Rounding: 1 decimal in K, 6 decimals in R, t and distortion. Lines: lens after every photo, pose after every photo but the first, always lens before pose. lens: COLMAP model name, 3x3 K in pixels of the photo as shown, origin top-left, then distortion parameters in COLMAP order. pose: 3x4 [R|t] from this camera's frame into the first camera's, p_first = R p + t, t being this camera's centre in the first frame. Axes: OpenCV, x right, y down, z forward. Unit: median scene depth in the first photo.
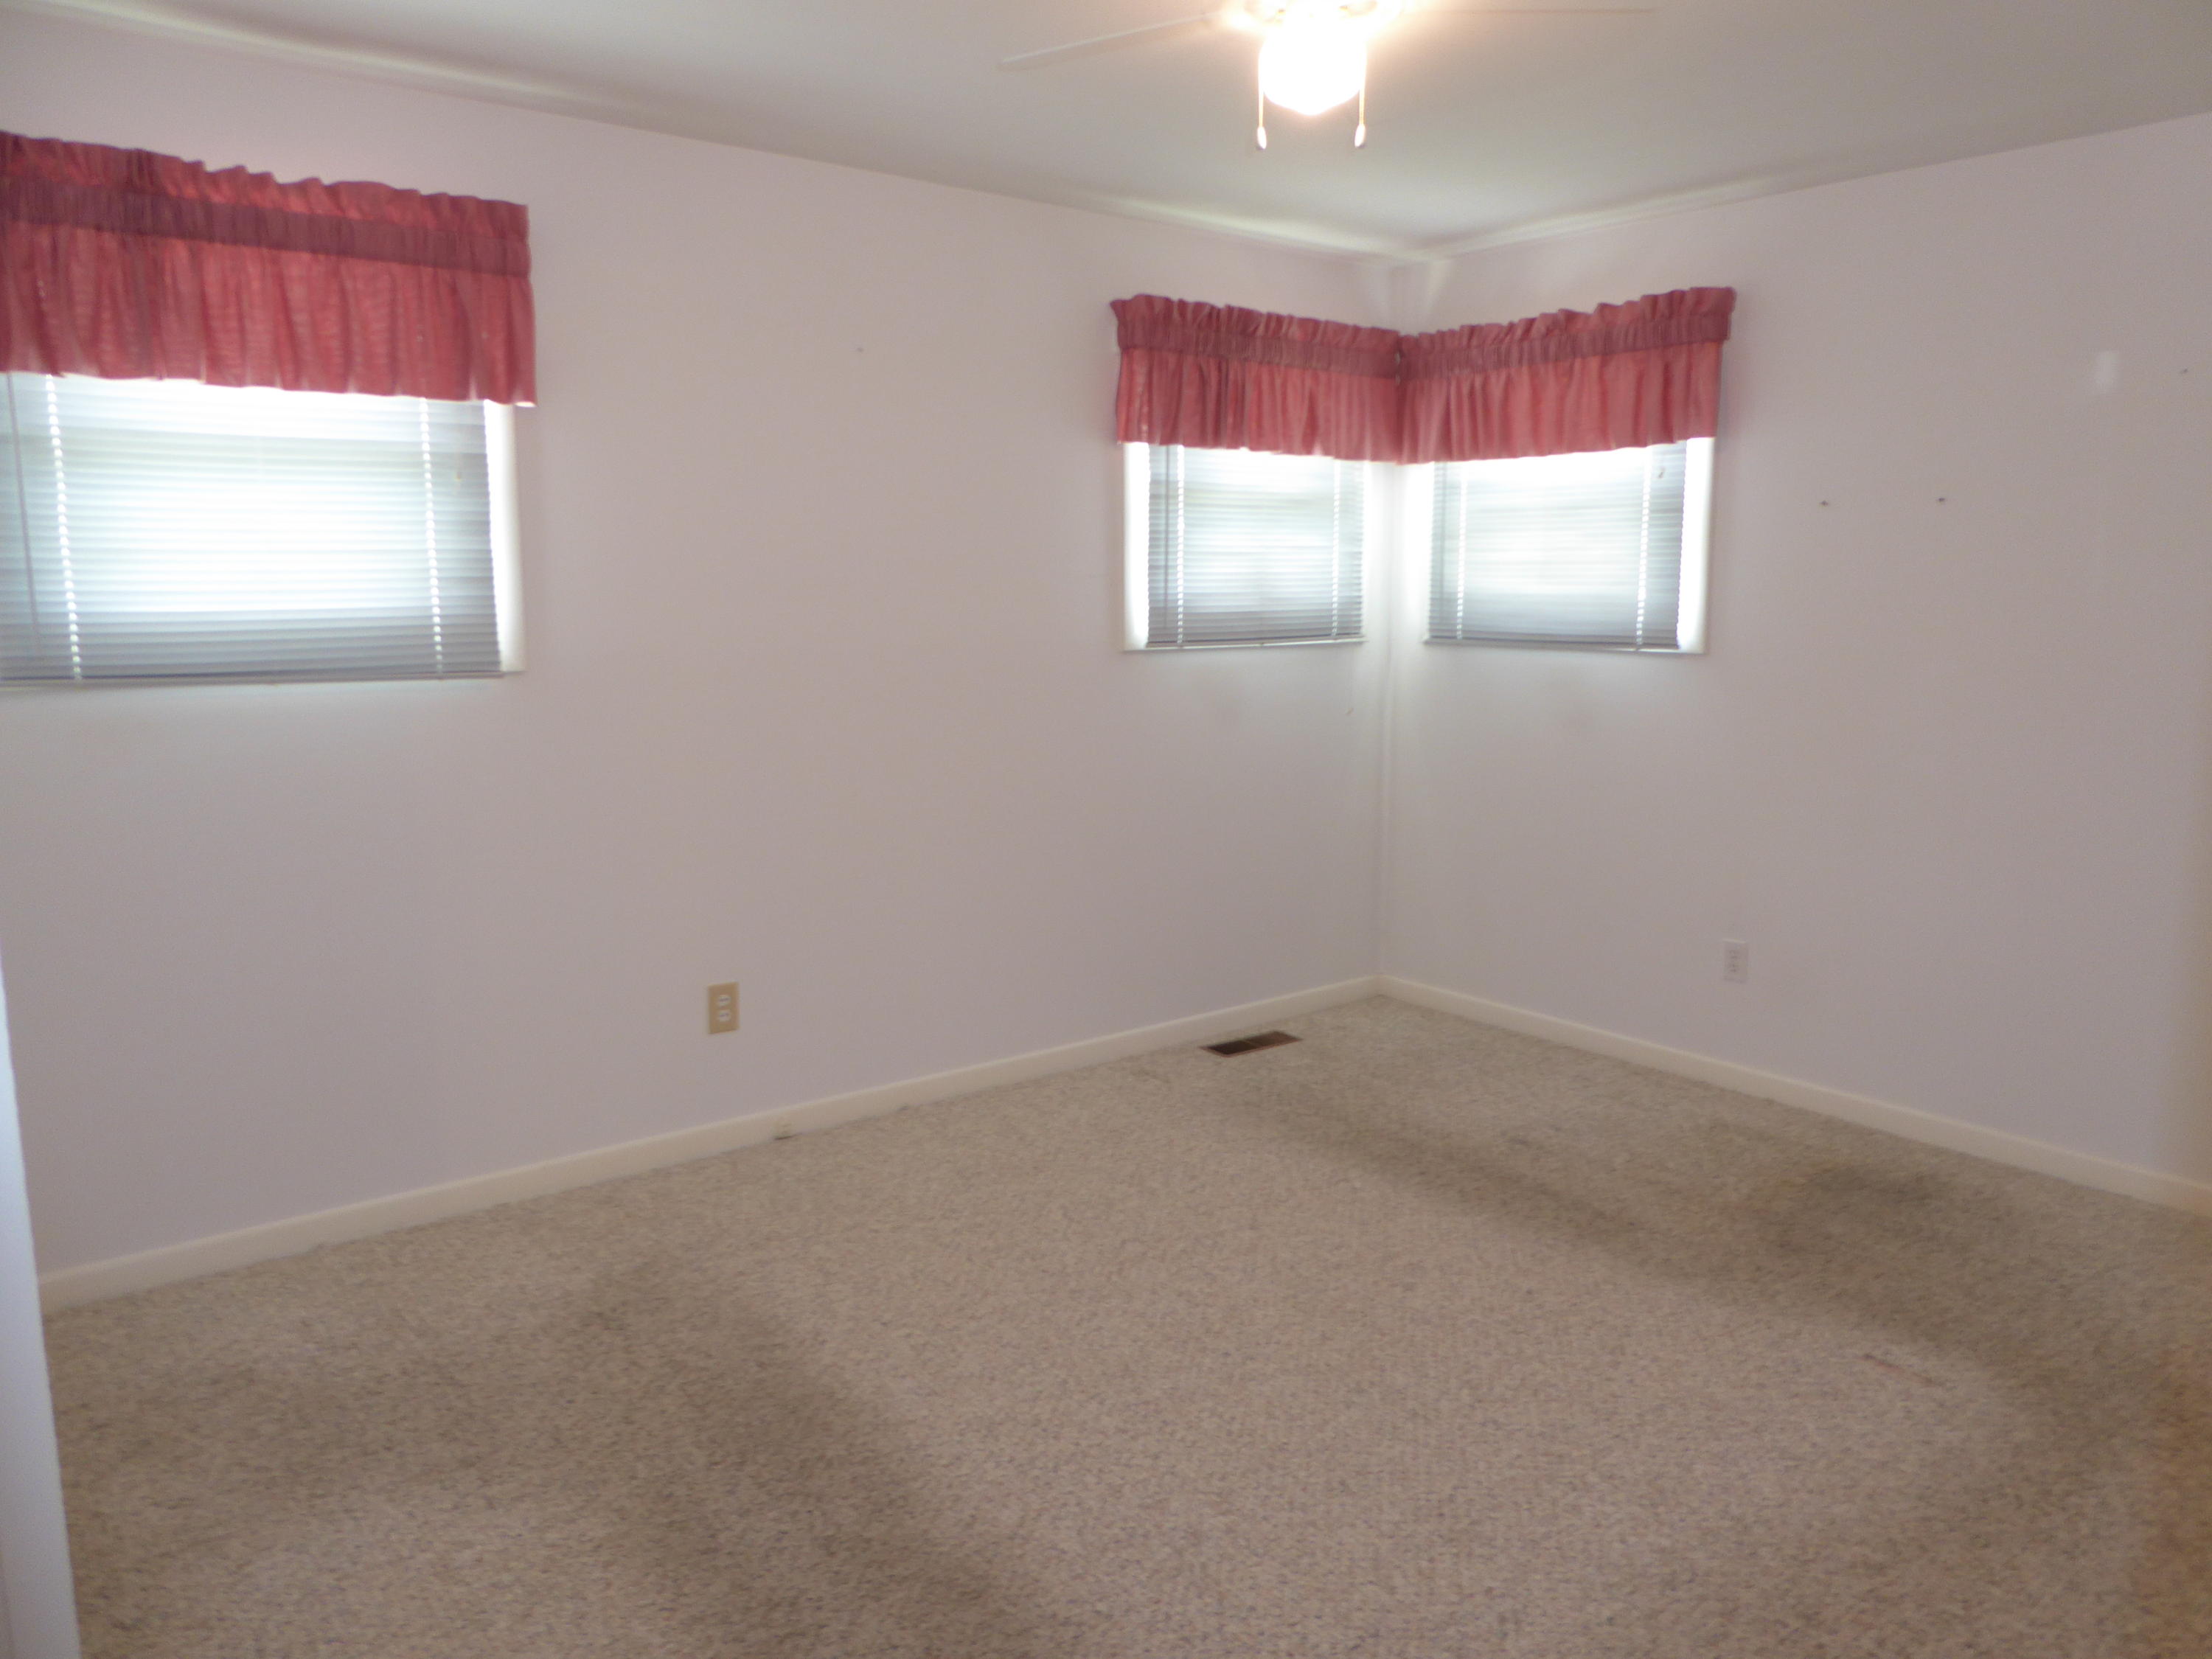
lens RADIAL K [[1583.2, 0, 1122.4], [0, 1583.2, 823.3], [0, 0, 1]] dist [-0.027281, 0.004777]
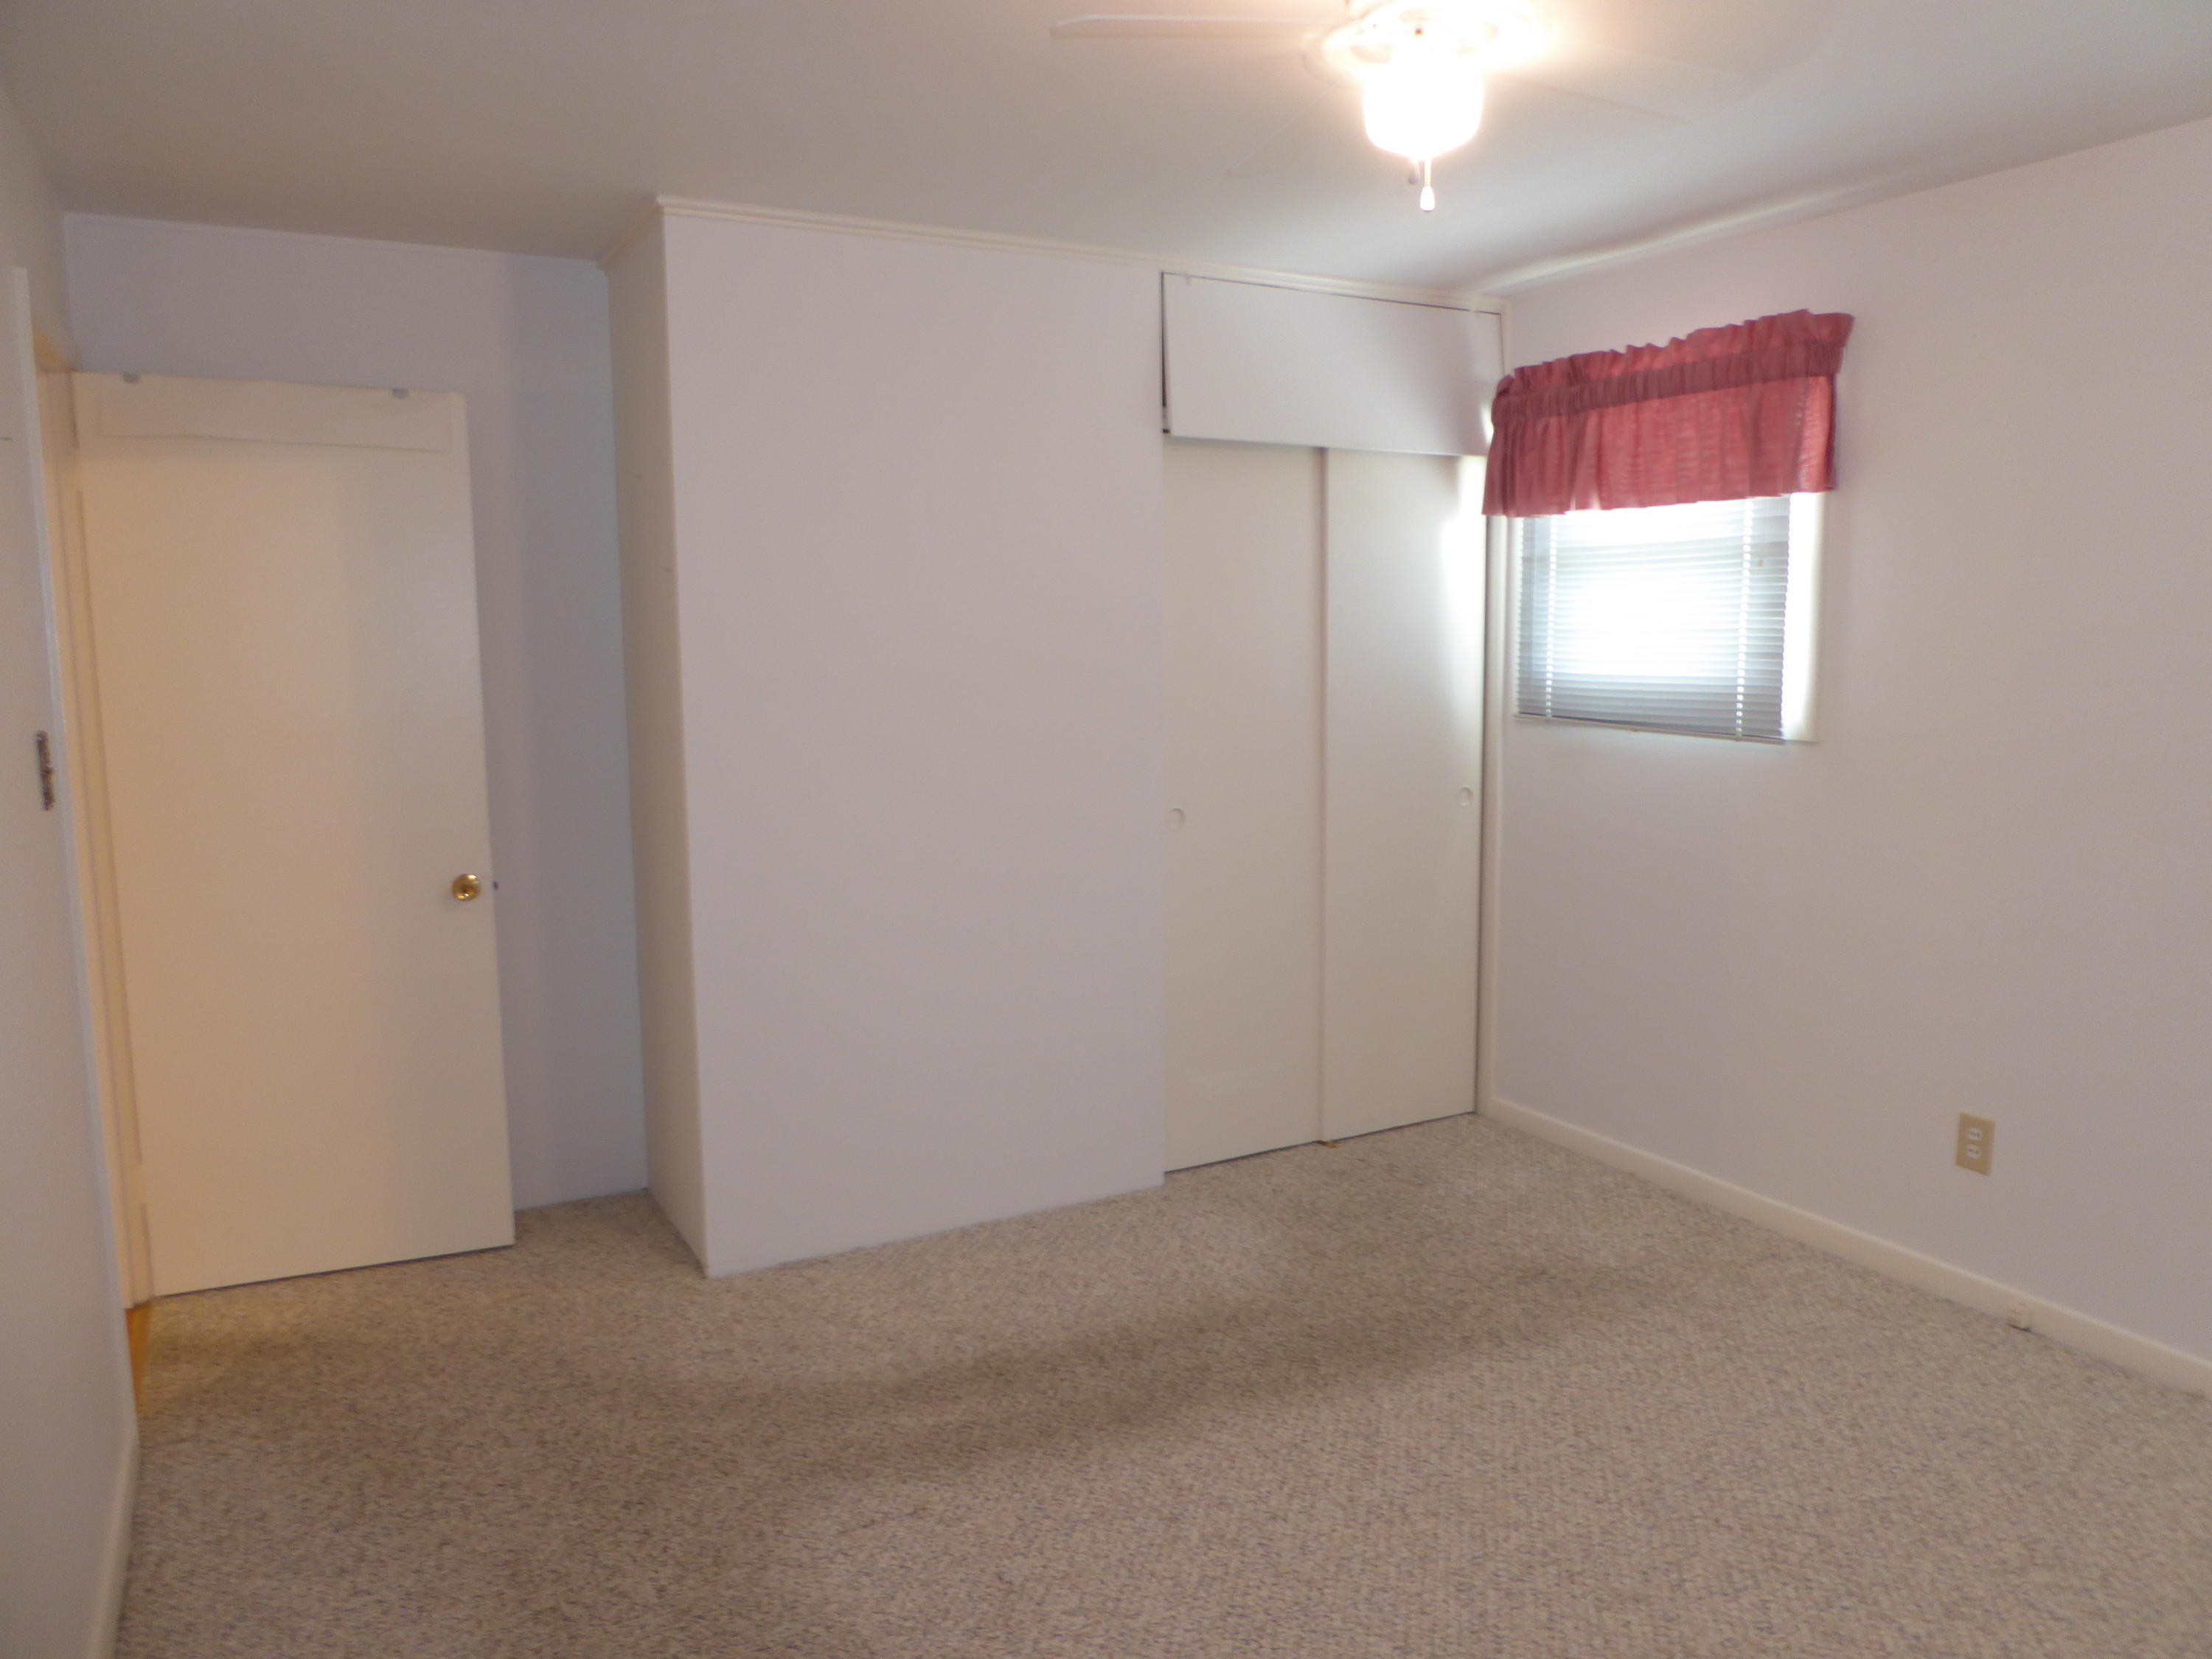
lens RADIAL K [[1583.2, 0, 1122.2], [0, 1583.2, 836.2], [0, 0, 1]] dist [-0.027281, 0.004777]
pose [[-0.175824, 0.131783, -0.975561, 0.806573], [-0.144115, 0.976876, 0.157934, -0.146391], [0.973816, 0.168362, -0.152766, 0.781644]]
